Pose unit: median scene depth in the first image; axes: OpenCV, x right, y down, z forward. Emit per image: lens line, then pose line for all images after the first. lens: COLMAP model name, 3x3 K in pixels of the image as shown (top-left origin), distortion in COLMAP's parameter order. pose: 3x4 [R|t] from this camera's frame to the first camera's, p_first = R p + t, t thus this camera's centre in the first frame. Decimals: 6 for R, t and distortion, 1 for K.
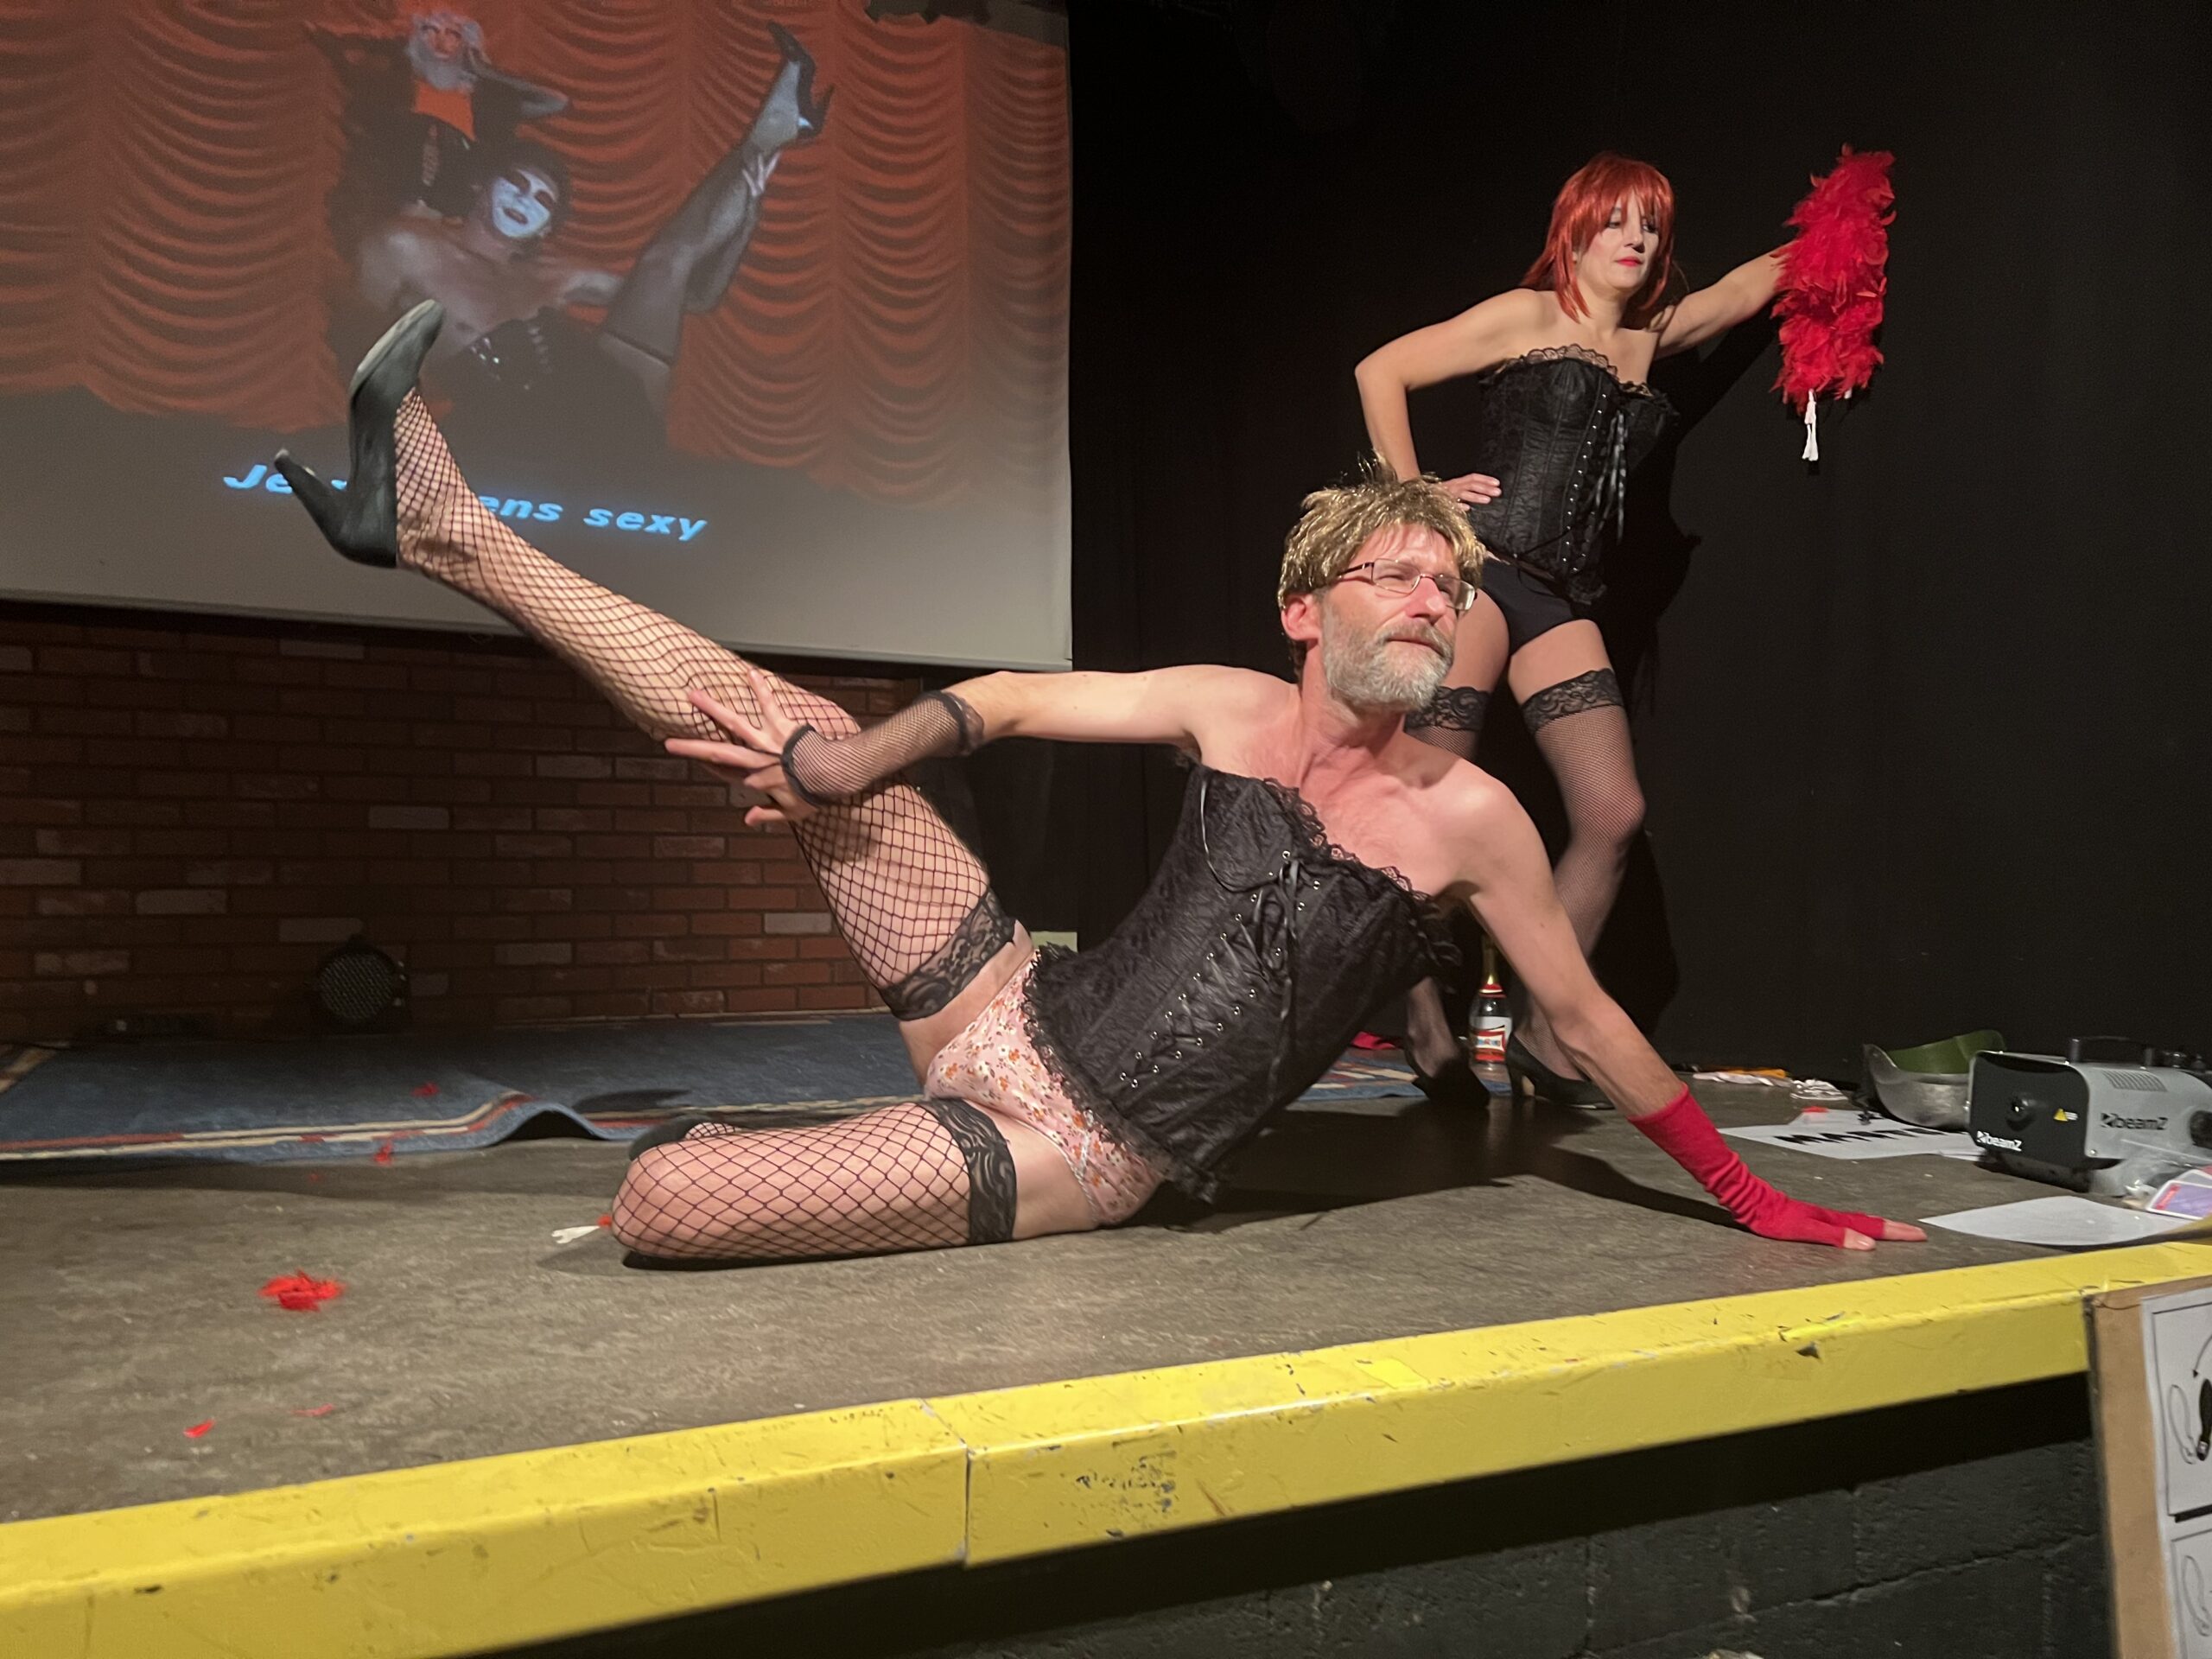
lens RADIAL K [[1695.9, 0, 1093.9], [0, 1695.9, 841.2], [0, 0, 1]] dist [0.032314, -0.018078]
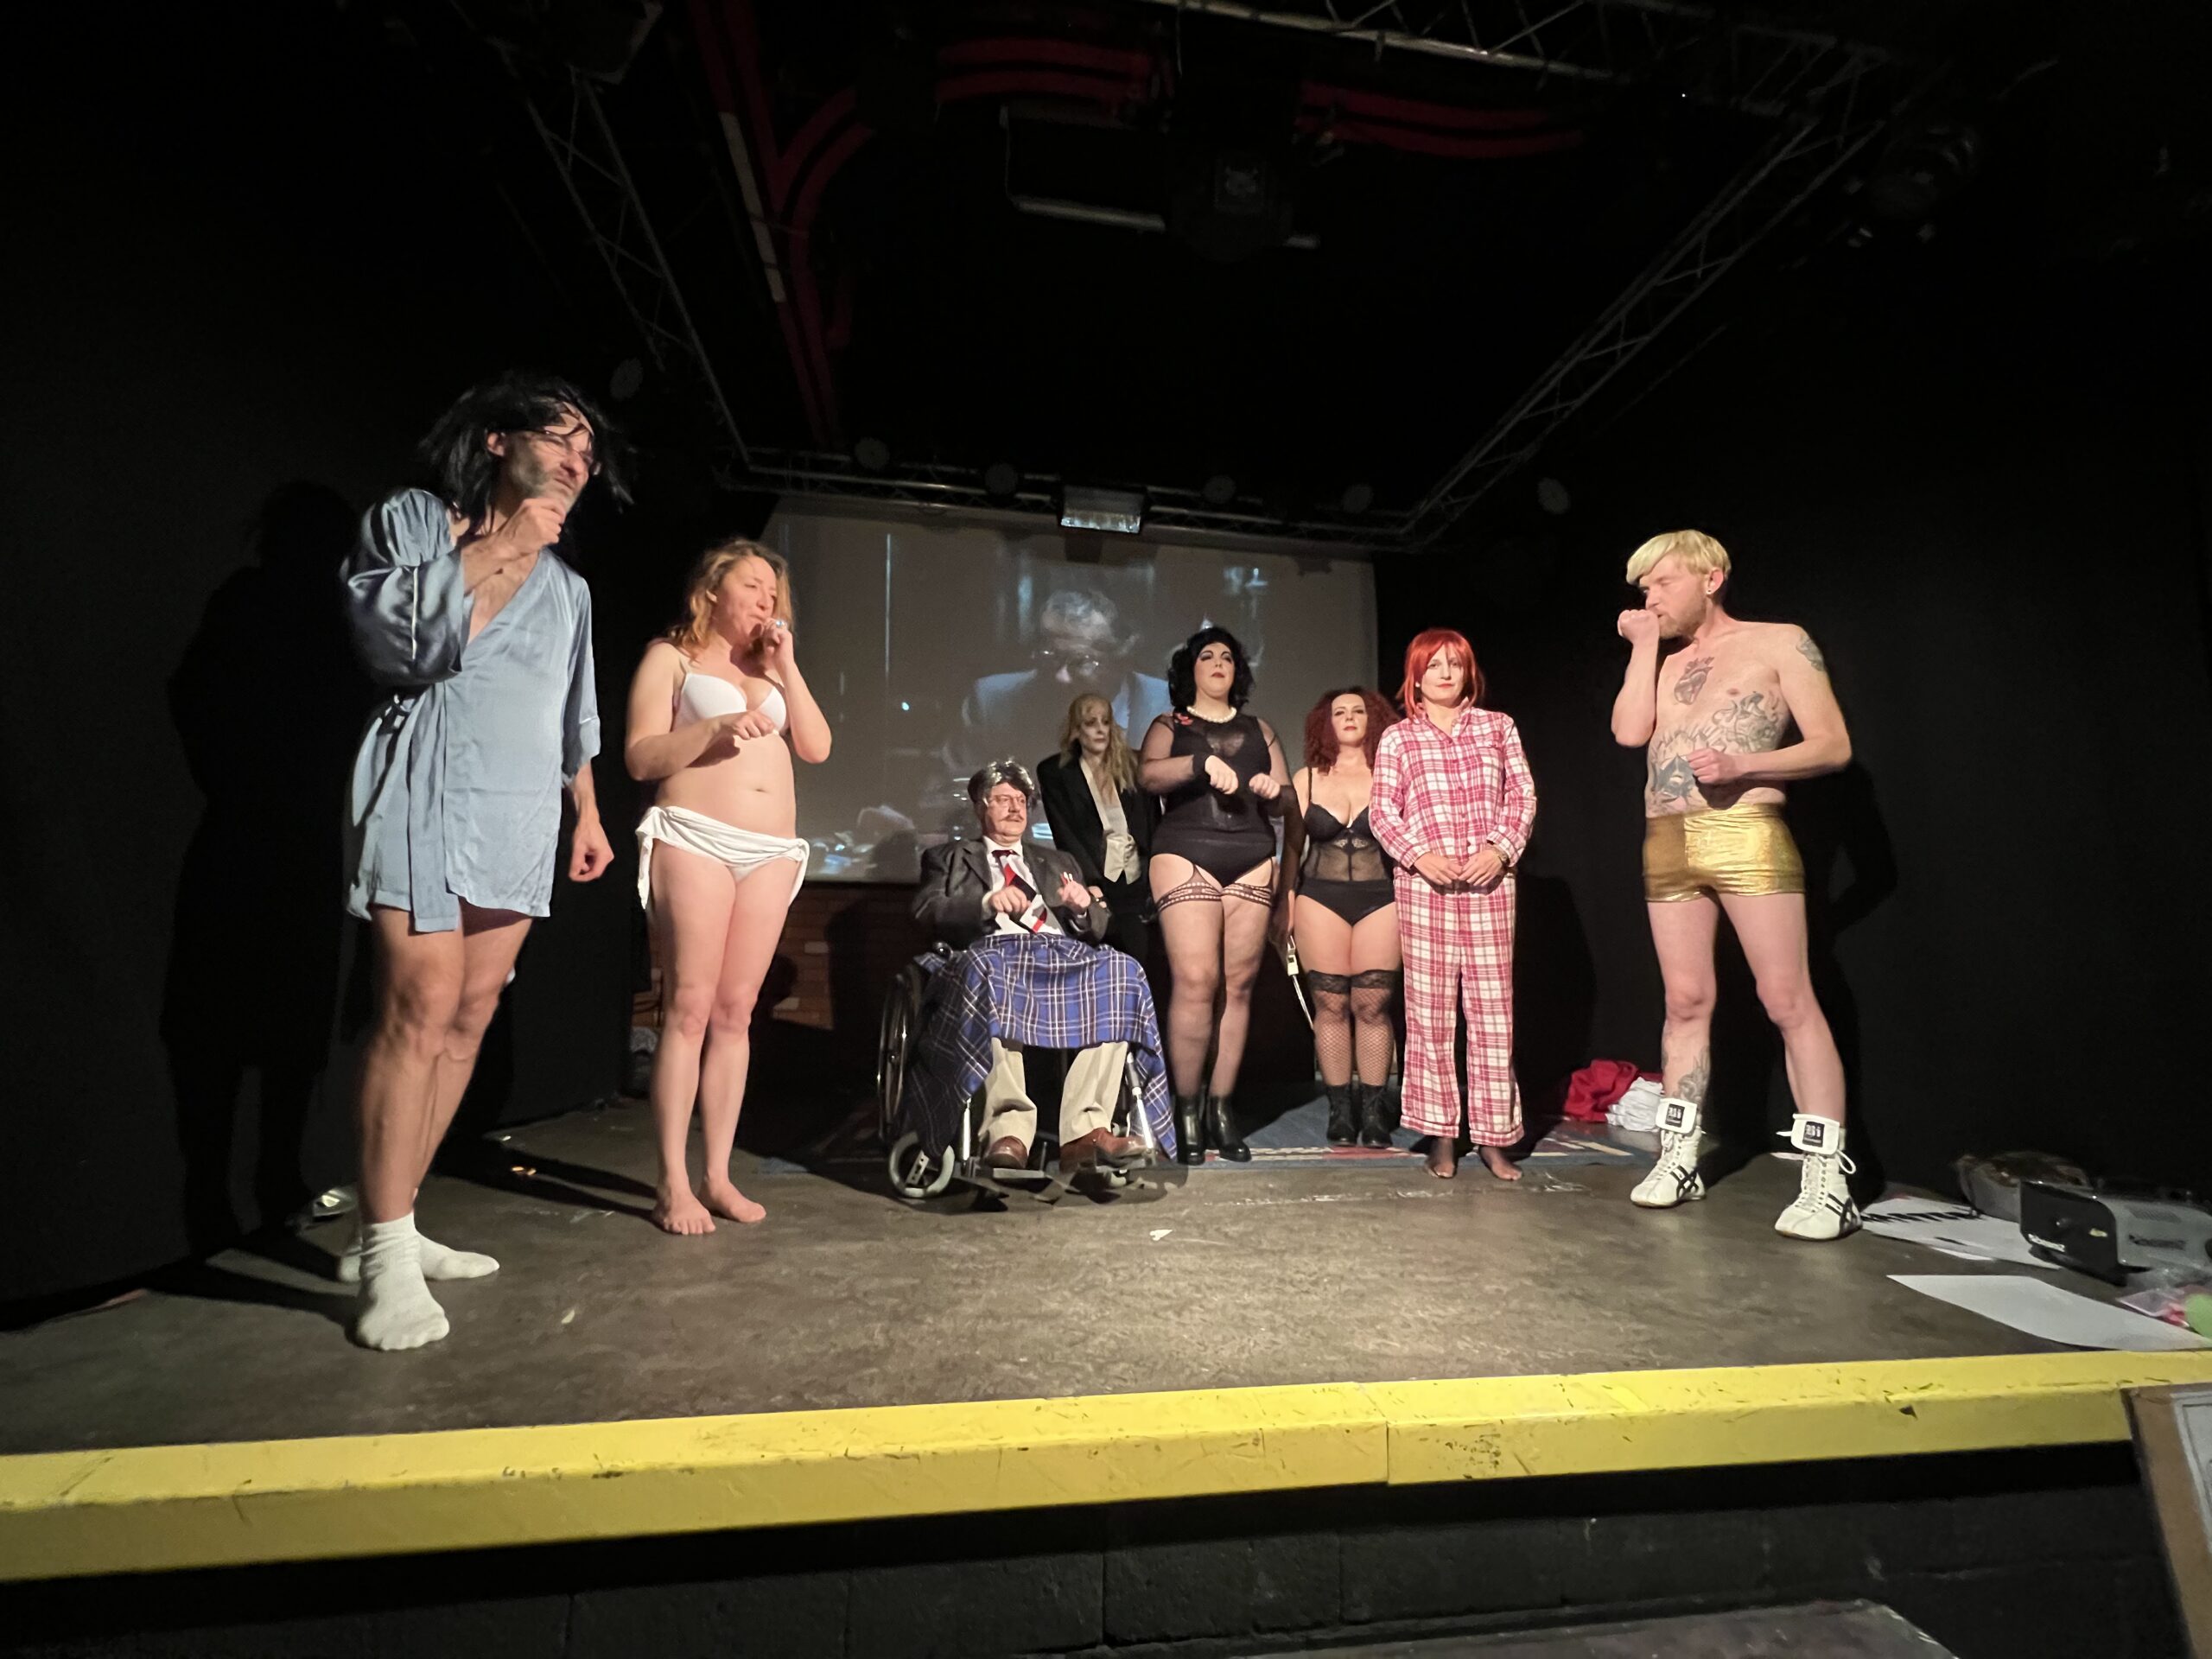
lens RADIAL K [[887.6, 0, 1119.3], [0, 887.6, 851.4], [0, 0, 1]] dist [0.003554, 0.000382]
pose [[0.953938, -0.034469, -0.298018, -0.028878], [-0.006306, 0.990855, -0.134787, -0.108228], [0.299938, 0.130458, 0.944996, -0.101827]]
